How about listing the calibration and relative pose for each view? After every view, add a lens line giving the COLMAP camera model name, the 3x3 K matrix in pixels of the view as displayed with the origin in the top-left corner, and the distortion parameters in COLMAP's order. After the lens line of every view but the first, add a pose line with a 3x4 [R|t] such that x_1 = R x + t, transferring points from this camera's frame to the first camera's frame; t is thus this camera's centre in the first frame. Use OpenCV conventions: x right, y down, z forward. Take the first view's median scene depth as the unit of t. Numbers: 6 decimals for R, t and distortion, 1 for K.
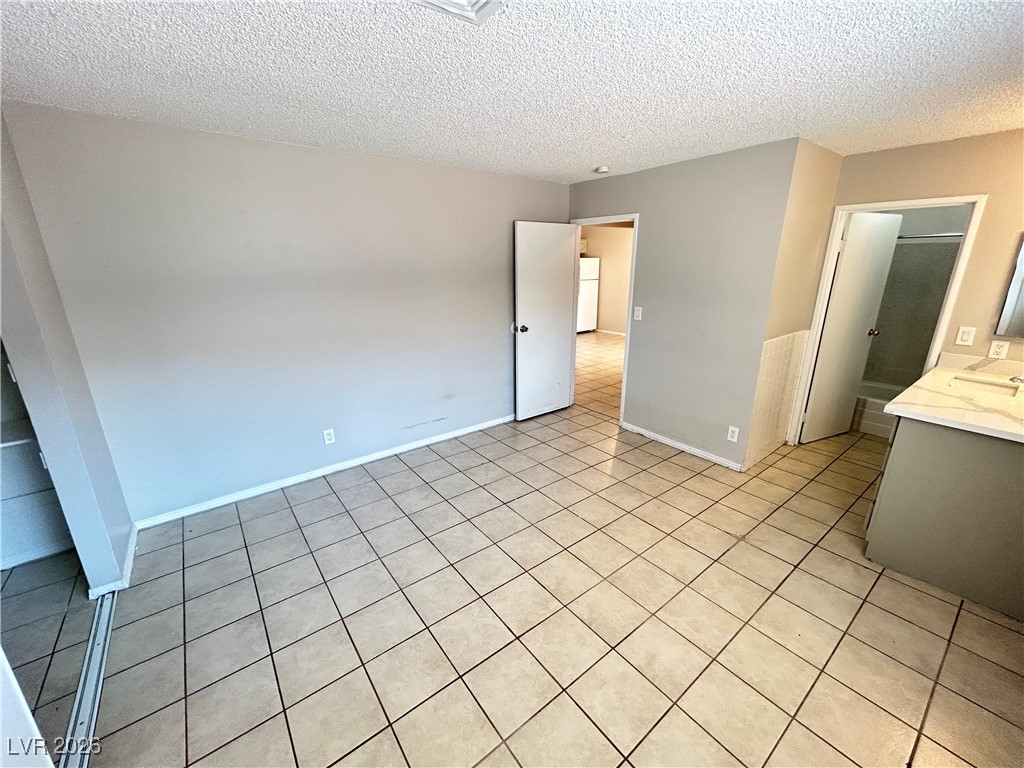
lens RADIAL K [[414.5, 0, 512.0], [0, 414.5, 384.0], [0, 0, 1]] dist [0.000400, 0.000606]
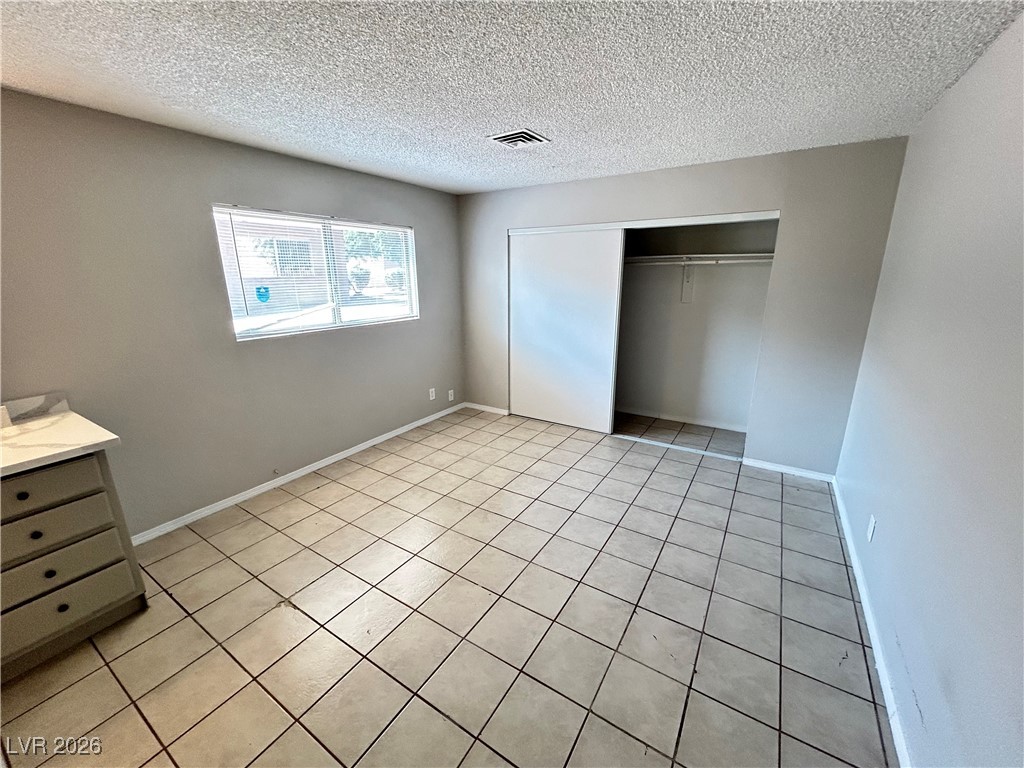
lens RADIAL K [[414.5, 0, 512.0], [0, 414.5, 384.0], [0, 0, 1]] dist [0.000400, 0.000606]
pose [[-0.940497, 0.101116, -0.324408, 0.302444], [-0.085310, 0.853859, 0.513466, -0.387710], [0.328919, 0.510588, -0.794426, 1.358465]]
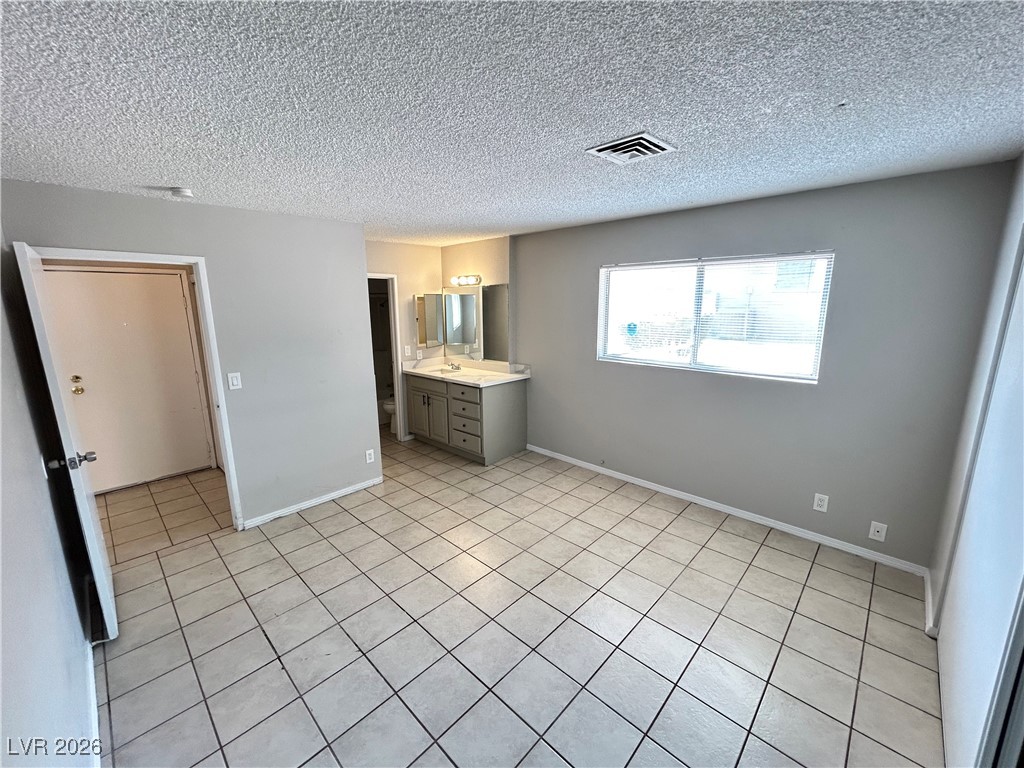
lens RADIAL K [[414.5, 0, 512.0], [0, 414.5, 384.0], [0, 0, 1]] dist [0.000400, 0.000606]
pose [[-0.149285, -0.188400, 0.970680, -0.710615], [0.295930, 0.928171, 0.225662, -0.243286], [-0.943472, 0.320941, -0.082809, 0.742072]]
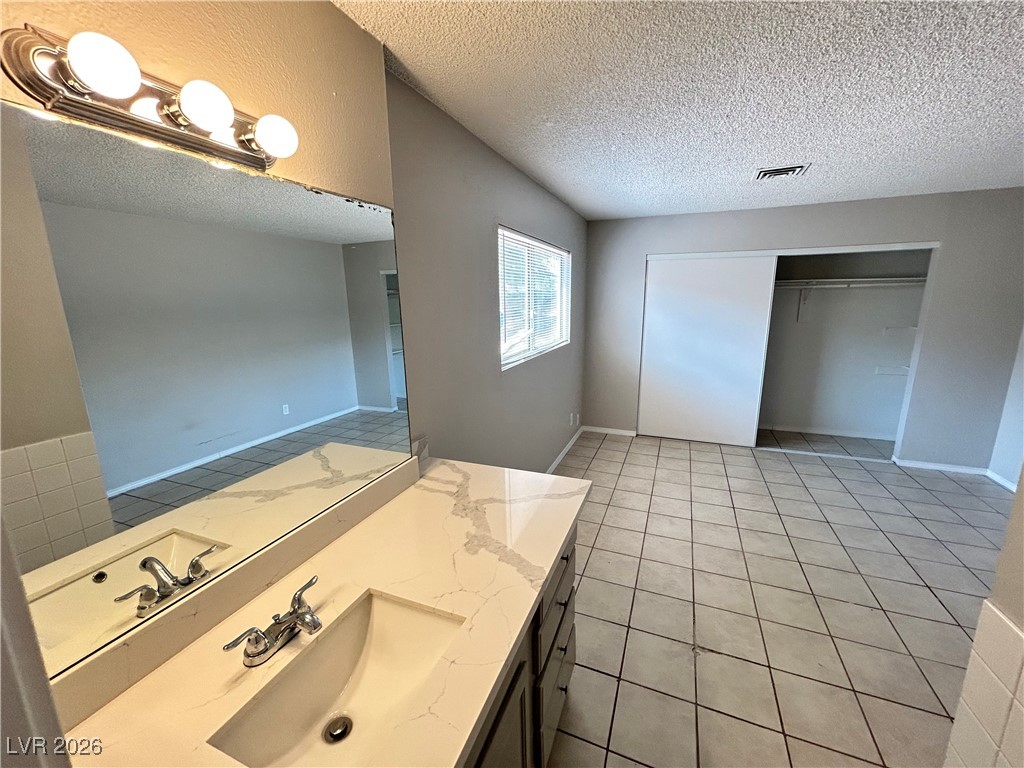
lens RADIAL K [[414.5, 0, 512.0], [0, 414.5, 384.0], [0, 0, 1]] dist [0.000400, 0.000606]
pose [[-0.863929, 0.120646, -0.488950, 0.991627], [-0.128484, 0.885953, 0.445623, -0.295939], [0.486949, 0.447809, -0.749899, 1.022282]]
